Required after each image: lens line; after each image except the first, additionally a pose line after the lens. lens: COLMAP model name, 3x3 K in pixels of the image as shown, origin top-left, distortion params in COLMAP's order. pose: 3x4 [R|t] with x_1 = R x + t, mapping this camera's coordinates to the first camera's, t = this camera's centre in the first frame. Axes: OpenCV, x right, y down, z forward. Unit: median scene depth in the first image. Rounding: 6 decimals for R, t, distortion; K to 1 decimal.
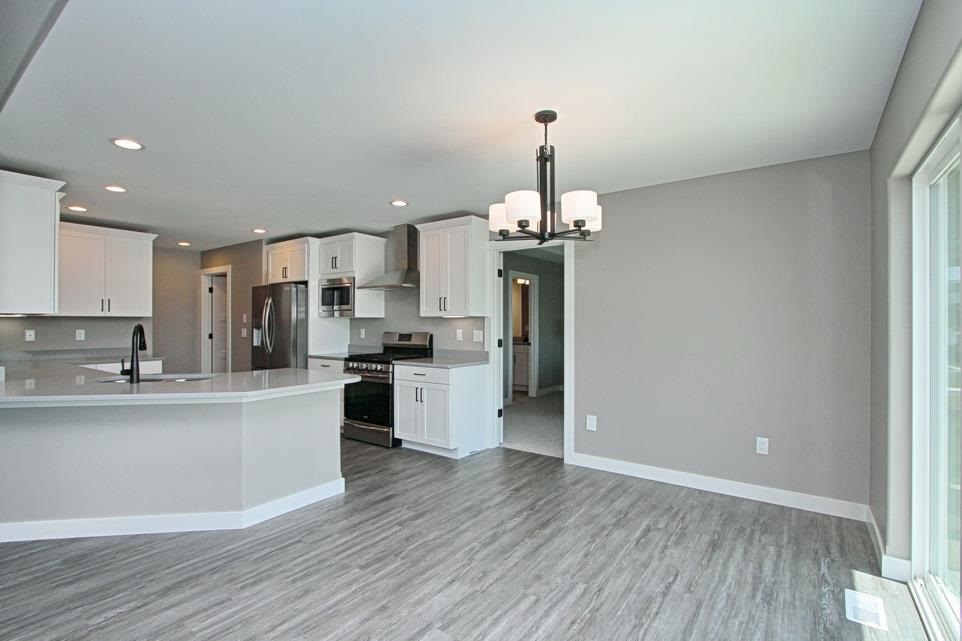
lens RADIAL K [[452.1, 0, 478.4], [0, 452.1, 308.8], [0, 0, 1]] dist [-0.015206, 0.001440]
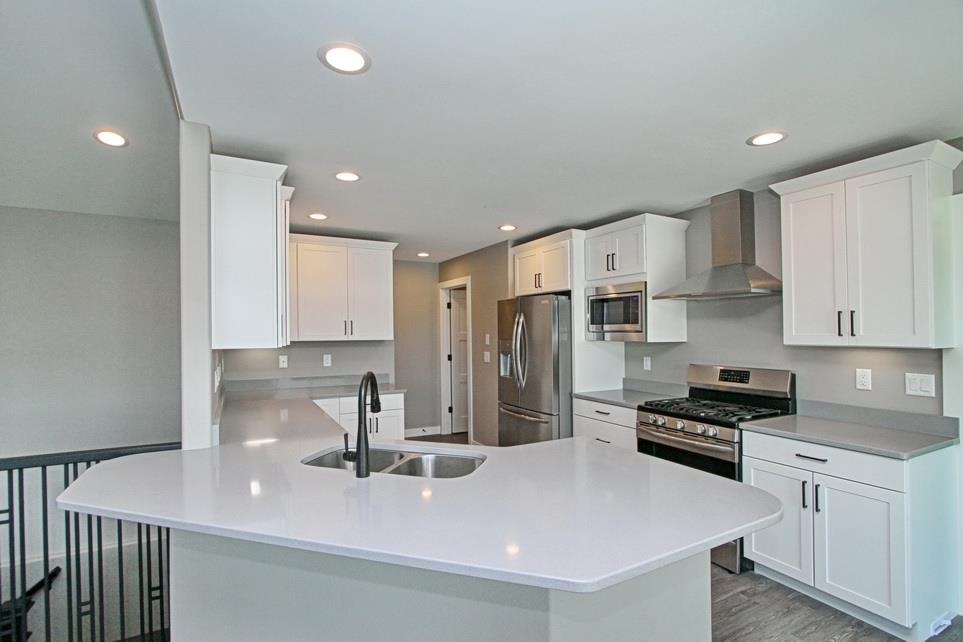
lens RADIAL K [[452.6, 0, 478.0], [0, 452.6, 324.0], [0, 0, 1]] dist [-0.015206, 0.001440]
pose [[0.899134, -0.008991, -0.437580, -0.204944], [0.014962, 0.999836, 0.010201, -0.018512], [0.437417, -0.015719, 0.899122, 0.295874]]
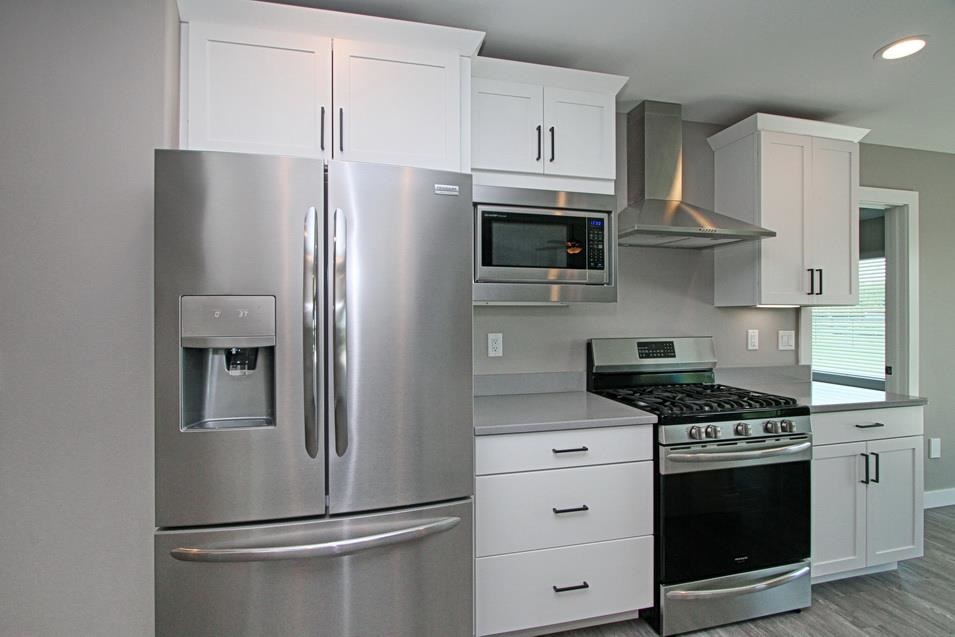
lens RADIAL K [[448.8, 0, 475.3], [0, 448.8, 312.1], [0, 0, 1]] dist [-0.015206, 0.001440]
pose [[0.653896, 0.008239, 0.756539, -0.623681], [-0.017963, 0.999828, 0.004637, 0.025765], [-0.756371, -0.016622, 0.653932, 0.832964]]
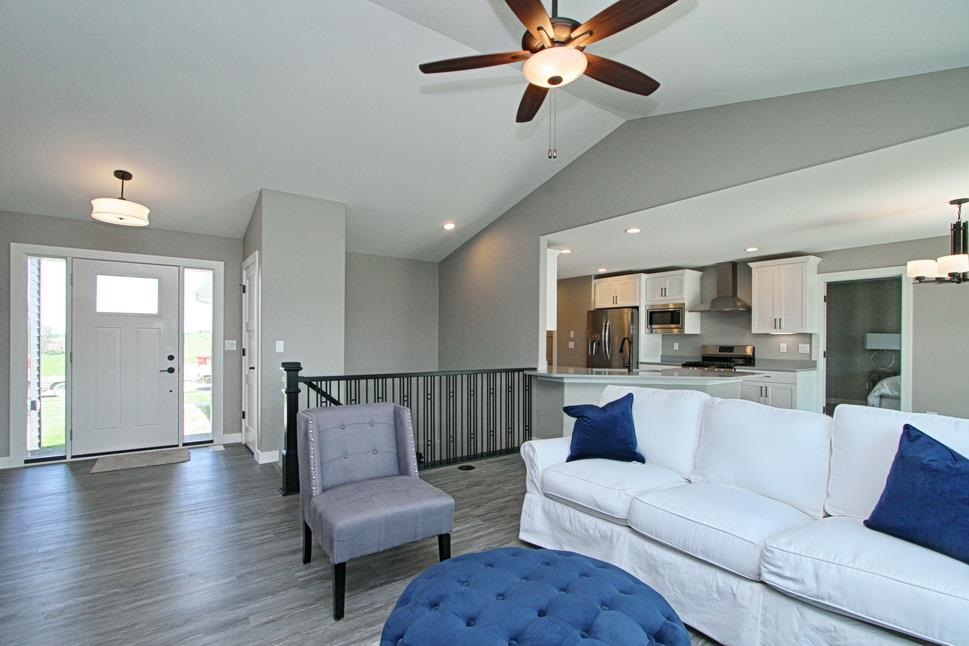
lens RADIAL K [[455.4, 0, 477.9], [0, 455.4, 340.4], [0, 0, 1]] dist [-0.015206, 0.001440]
pose [[0.949392, 0.009942, -0.313937, -0.425917], [-0.000791, 0.999571, 0.029263, 0.000270], [0.314094, -0.027534, 0.948993, -0.447615]]
